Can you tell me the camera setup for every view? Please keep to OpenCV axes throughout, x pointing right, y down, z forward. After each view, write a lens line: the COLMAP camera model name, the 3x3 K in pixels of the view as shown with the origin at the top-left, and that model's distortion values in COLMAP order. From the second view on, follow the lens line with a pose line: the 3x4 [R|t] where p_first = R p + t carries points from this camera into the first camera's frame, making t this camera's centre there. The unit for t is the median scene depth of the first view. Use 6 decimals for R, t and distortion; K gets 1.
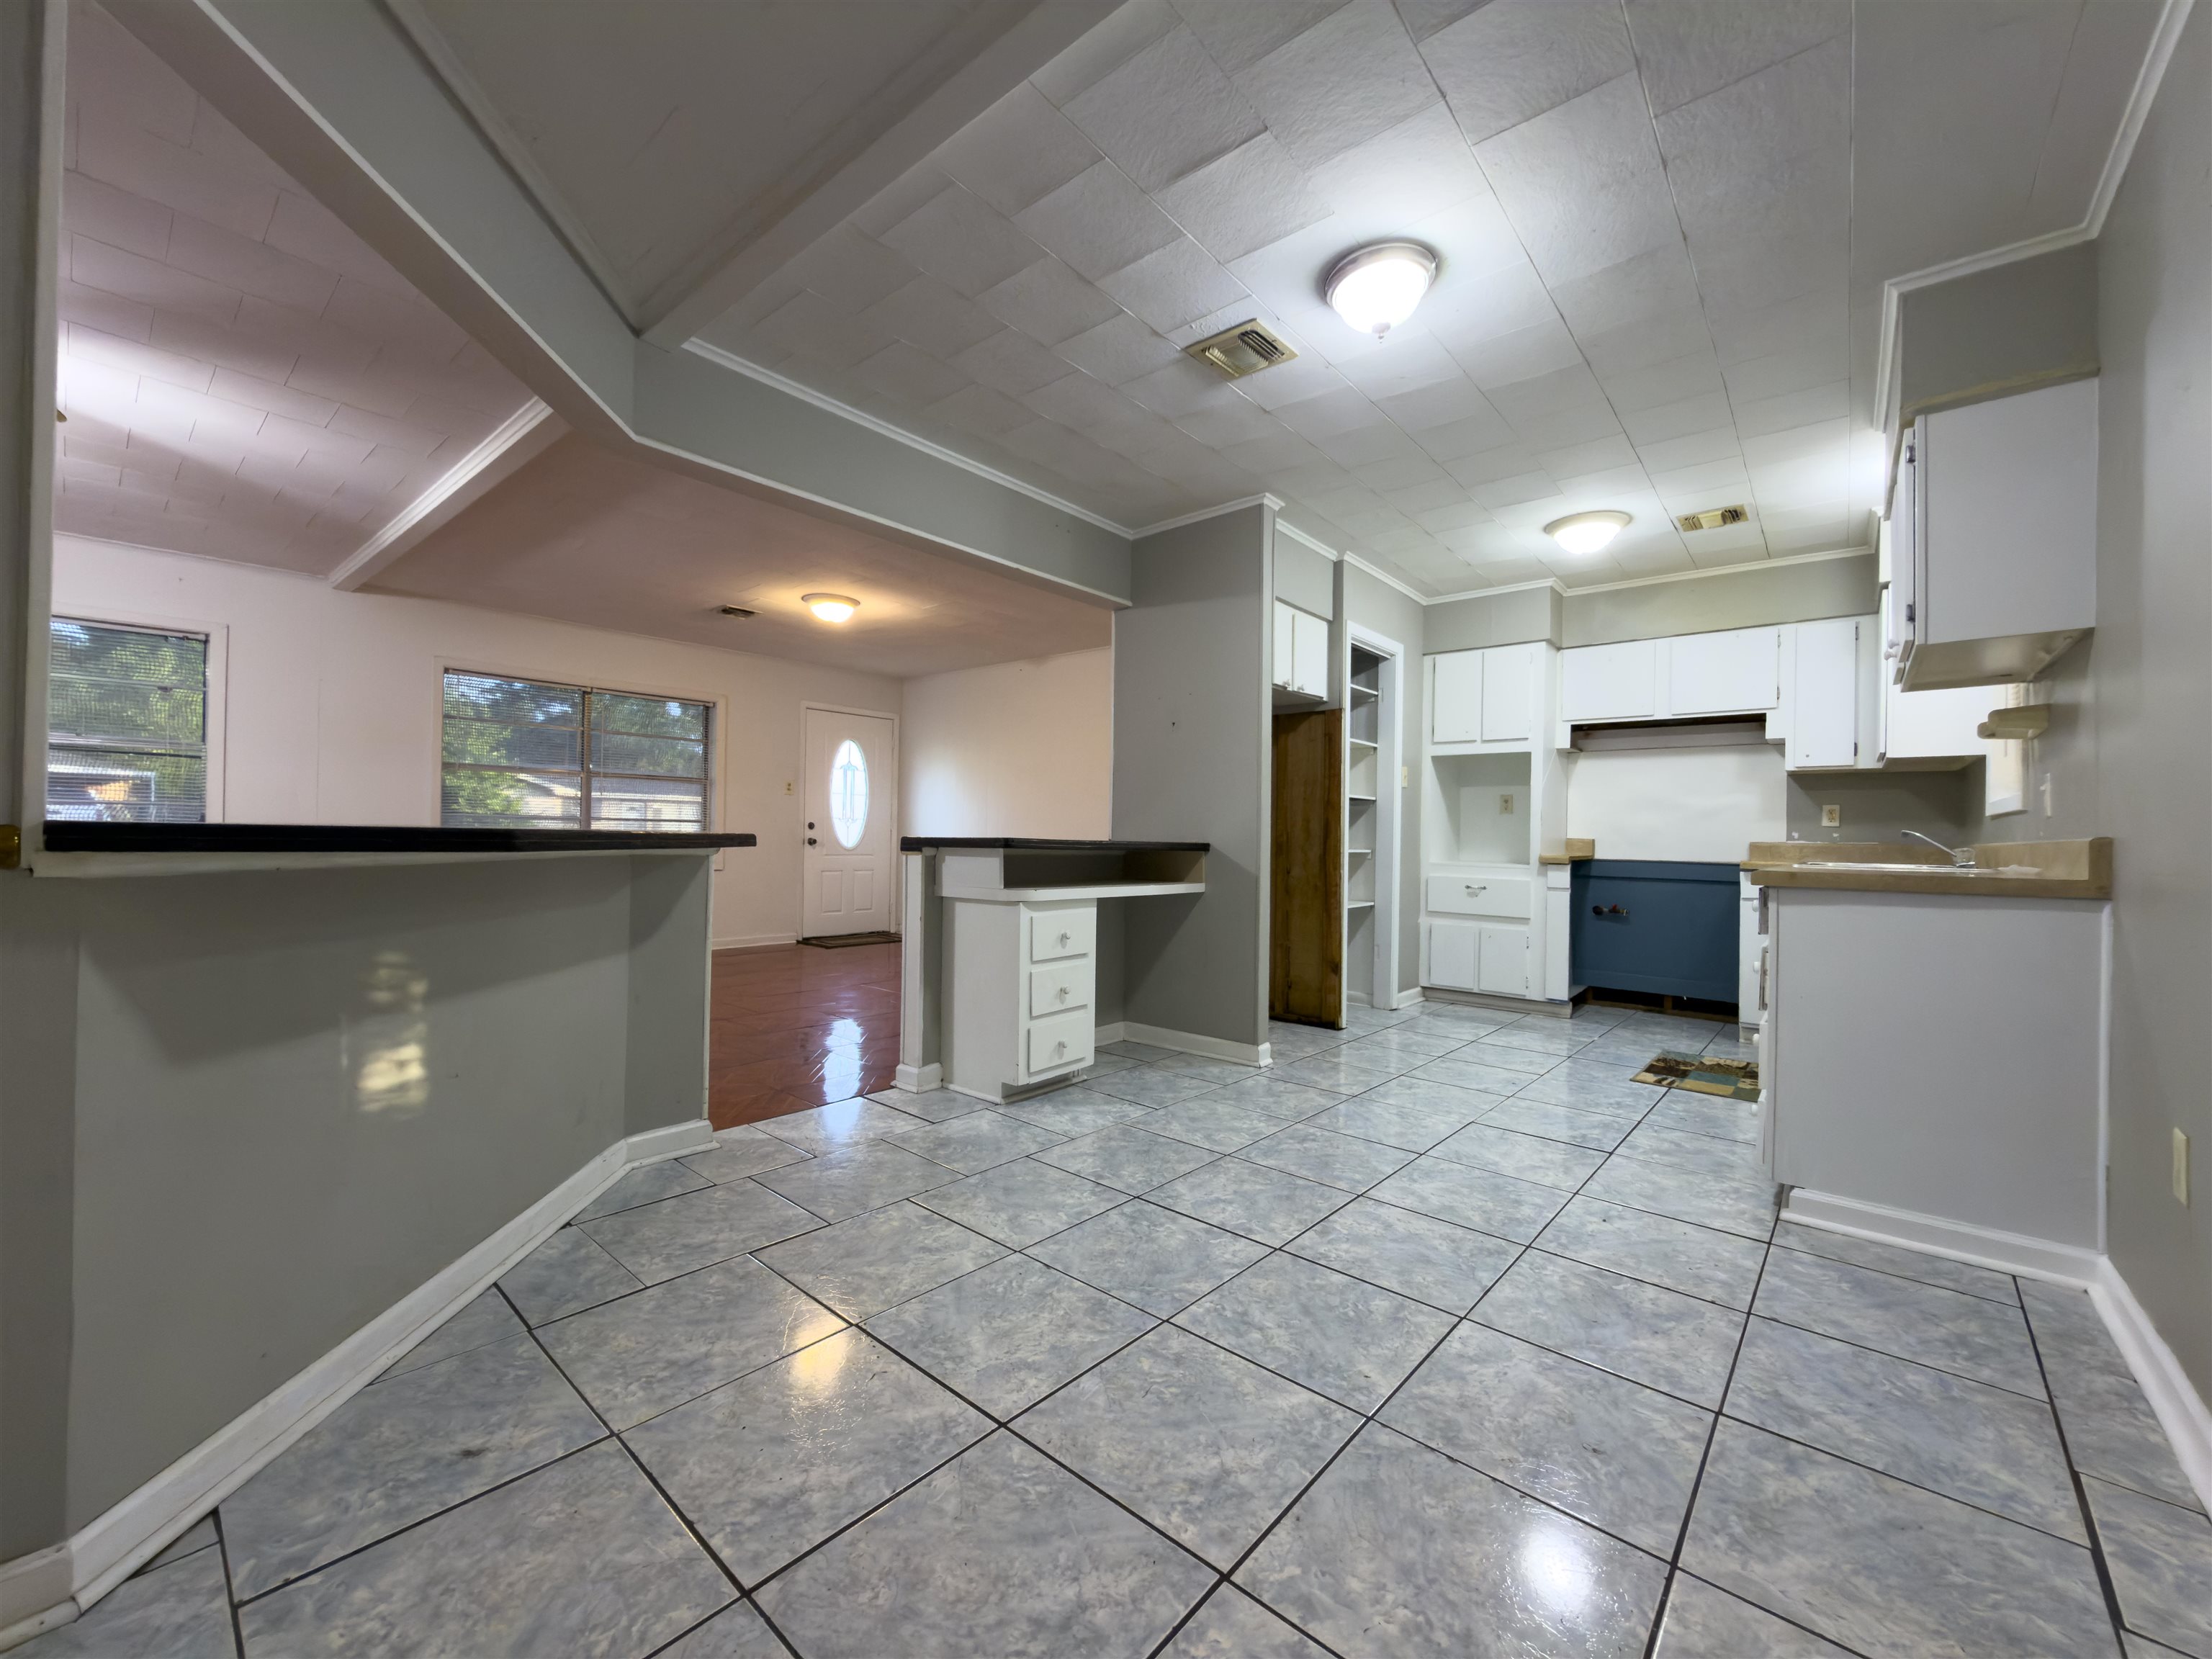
lens RADIAL K [[879.7, 0, 1104.6], [0, 879.7, 834.6], [0, 0, 1]] dist [-0.000051, -0.000204]
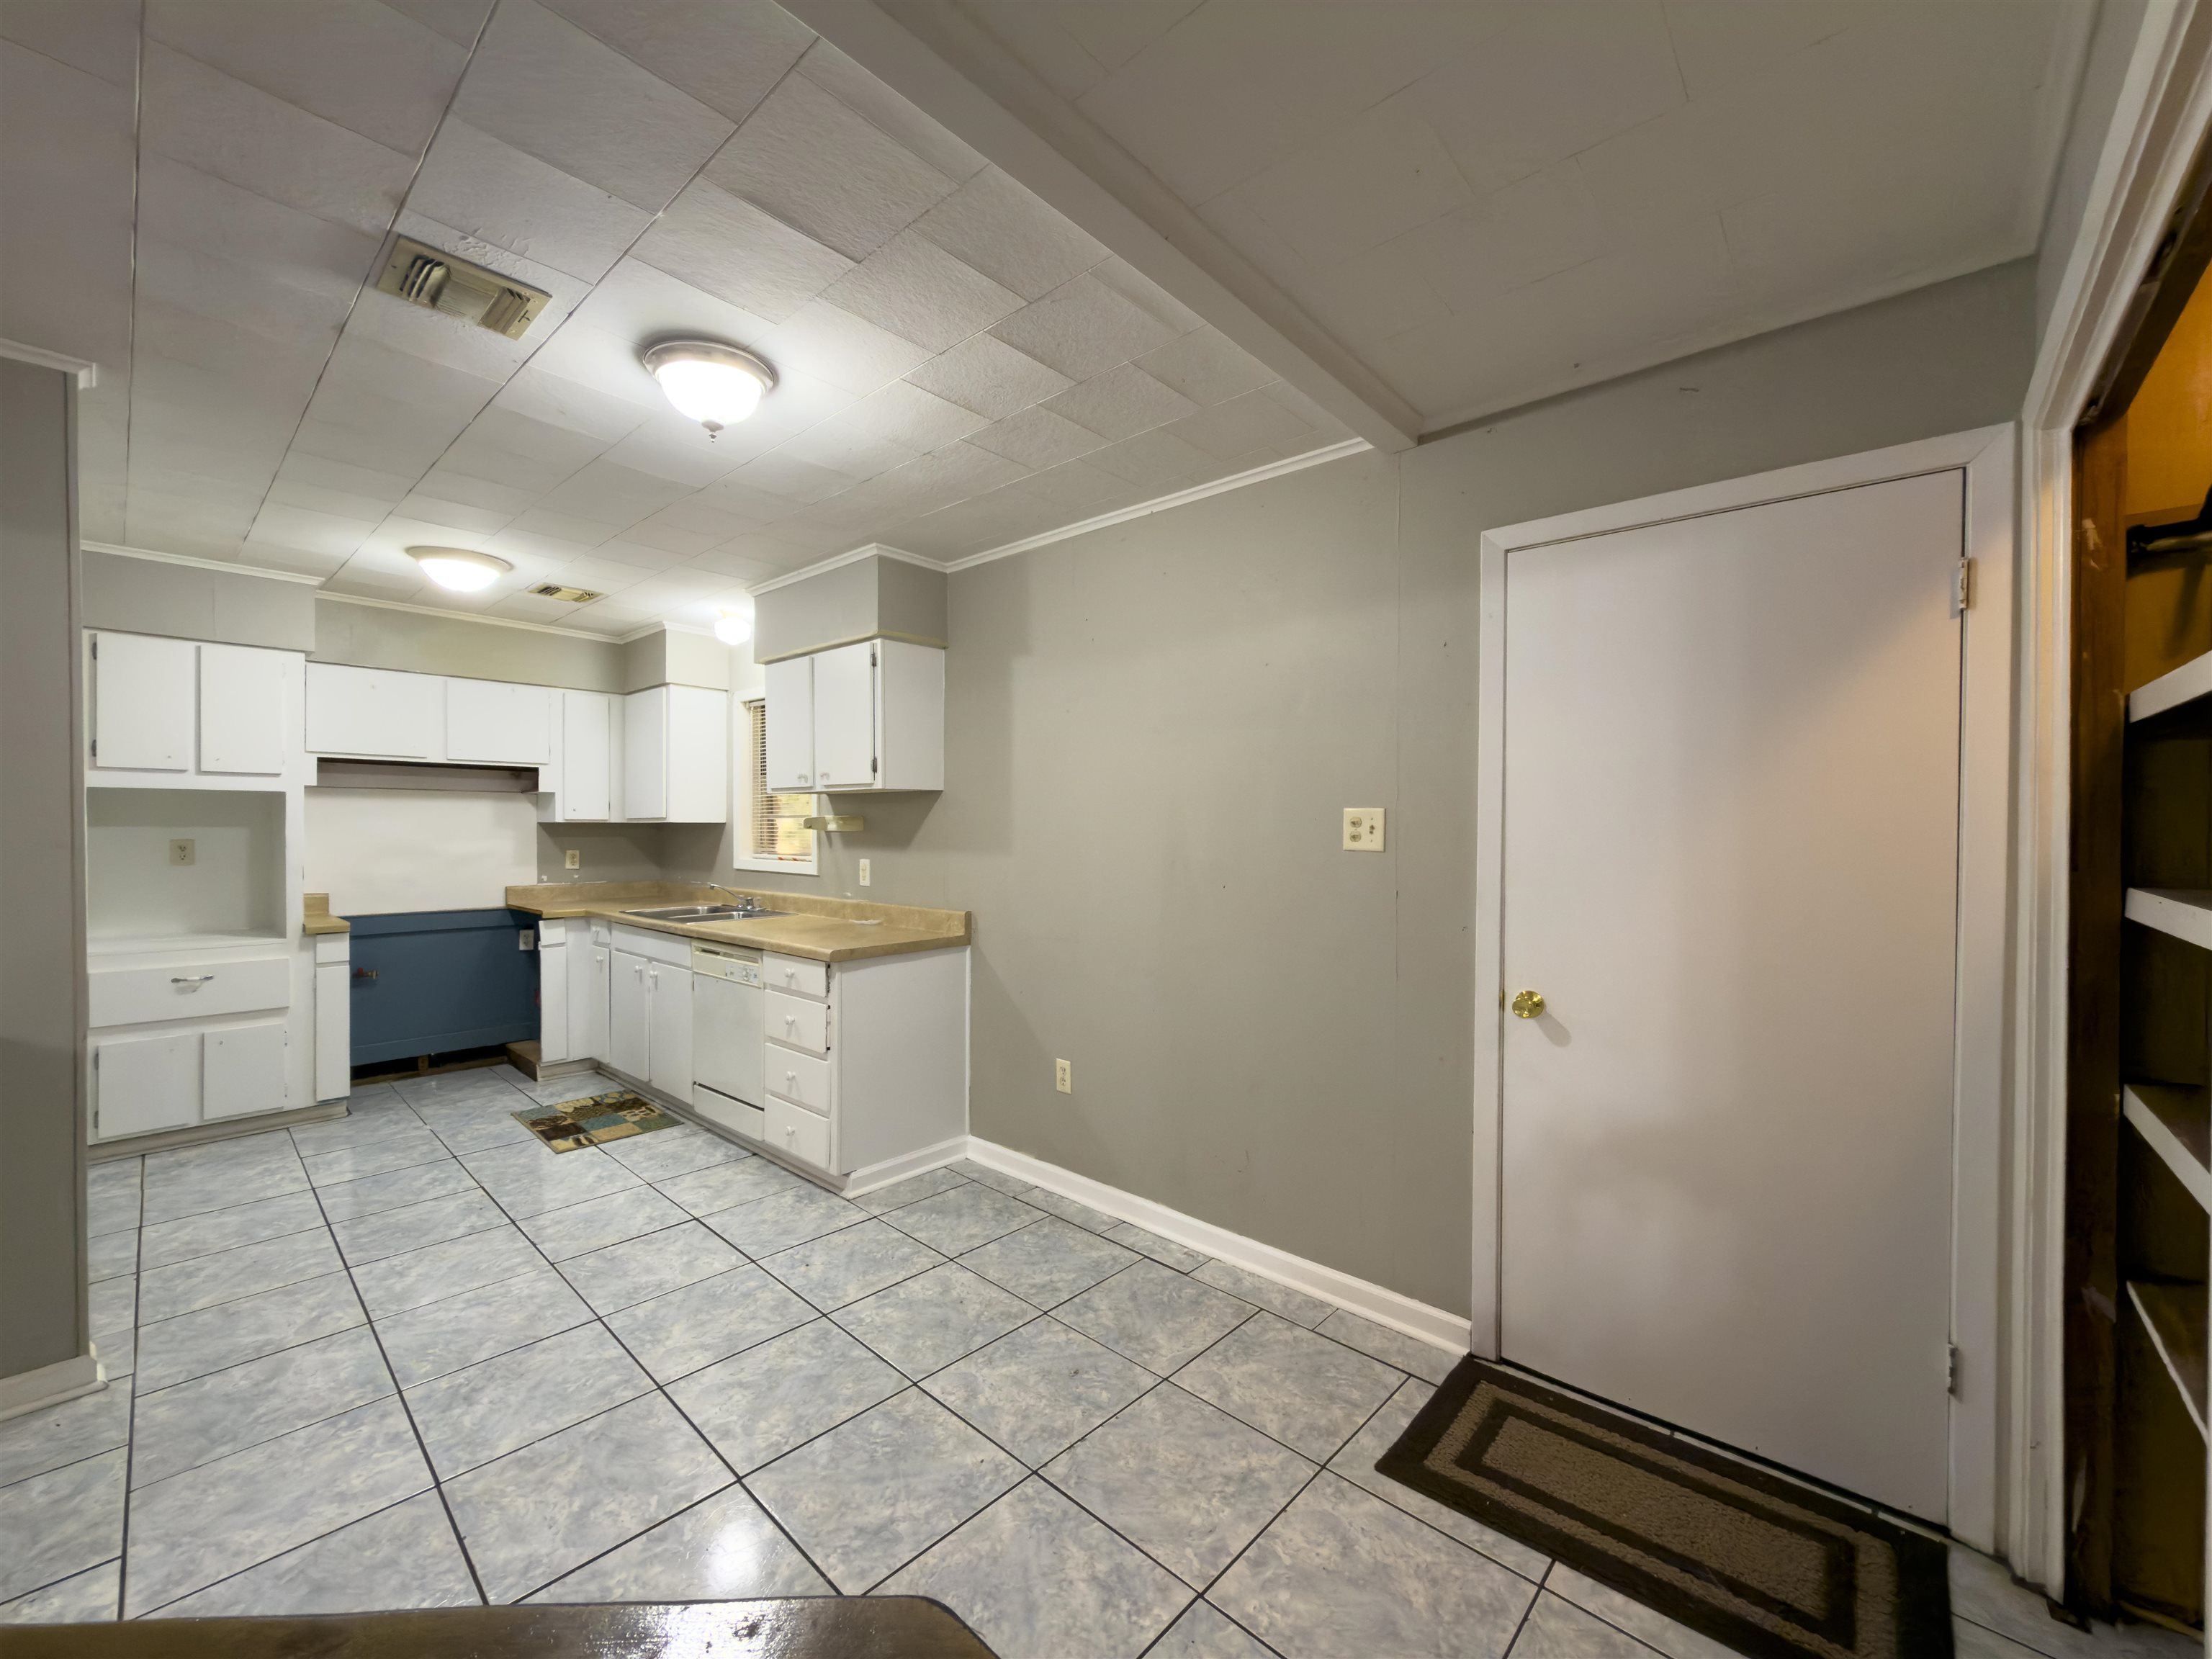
lens RADIAL K [[879.7, 0, 1109.0], [0, 879.7, 832.4], [0, 0, 1]] dist [-0.000051, -0.000204]
pose [[0.021401, -0.024558, 0.999469, -0.338428], [-0.006817, 0.999671, 0.024709, -0.101682], [-0.999748, -0.007342, 0.021227, 0.320192]]
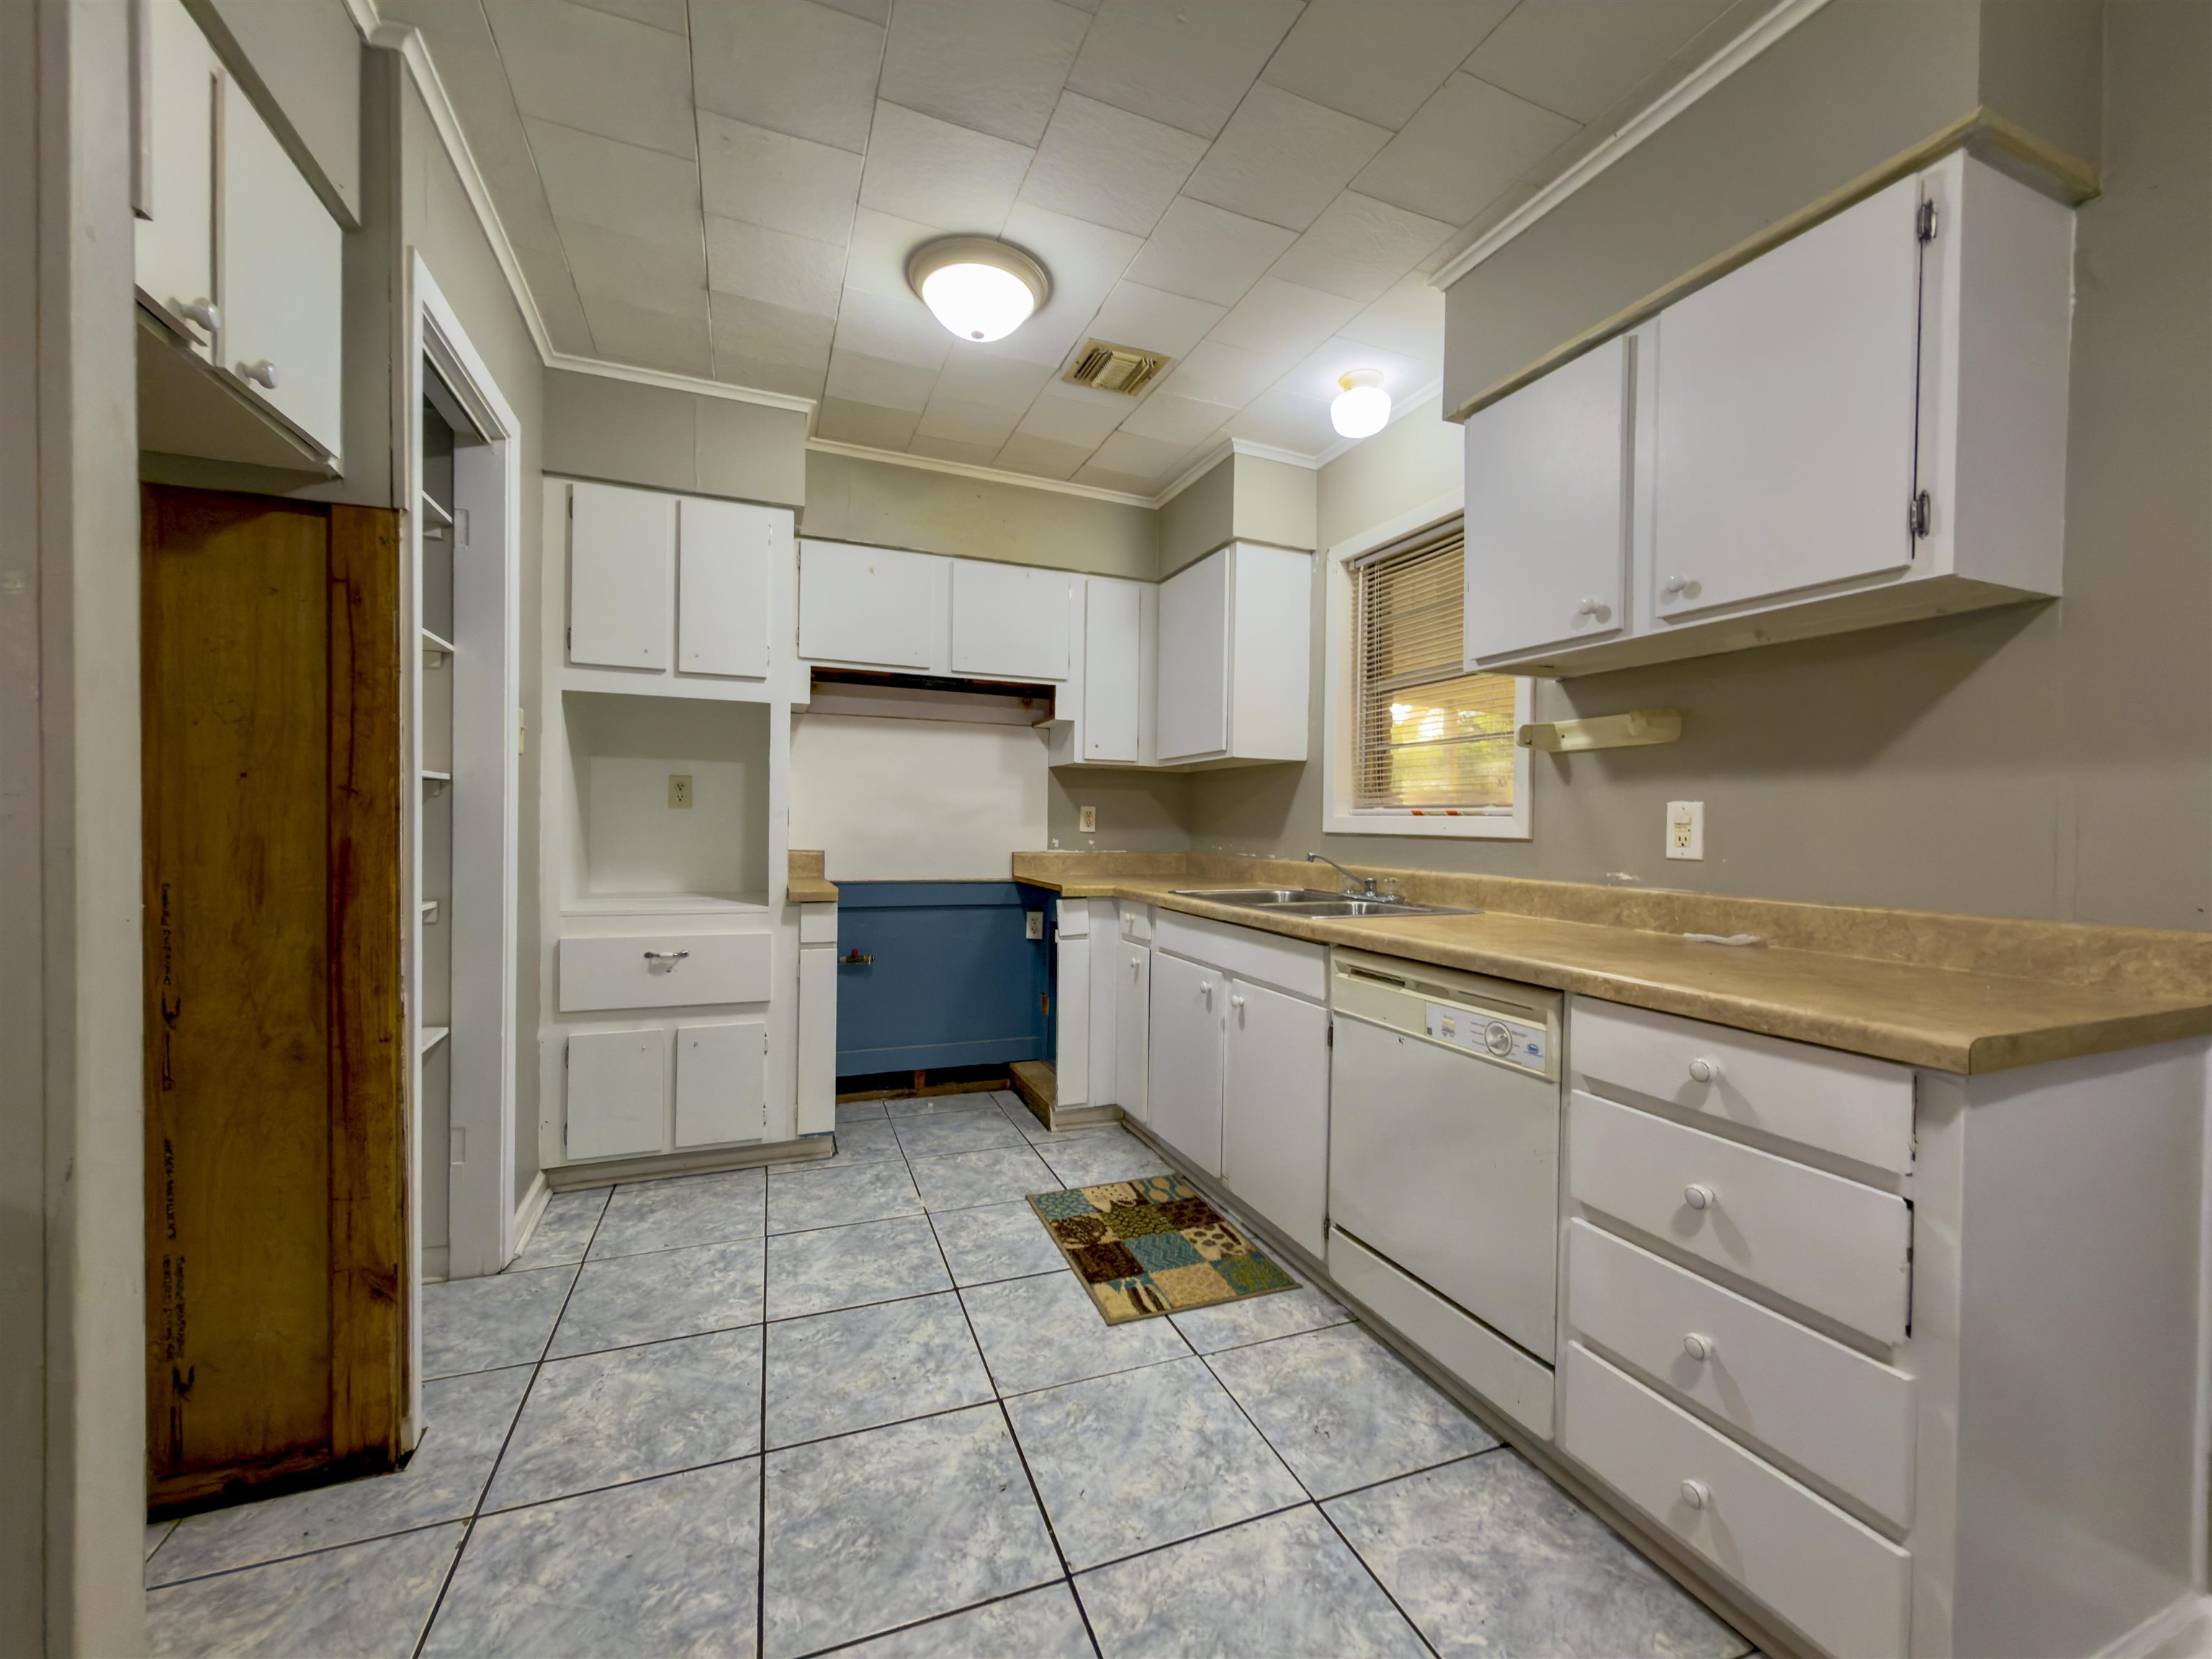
lens RADIAL K [[879.7, 0, 1107.1], [0, 879.7, 833.0], [0, 0, 1]] dist [-0.000051, -0.000204]
pose [[0.463763, -0.020598, 0.885720, 0.107739], [-0.010880, 0.999522, 0.028941, -0.037279], [-0.885893, -0.023058, 0.463317, 0.678836]]
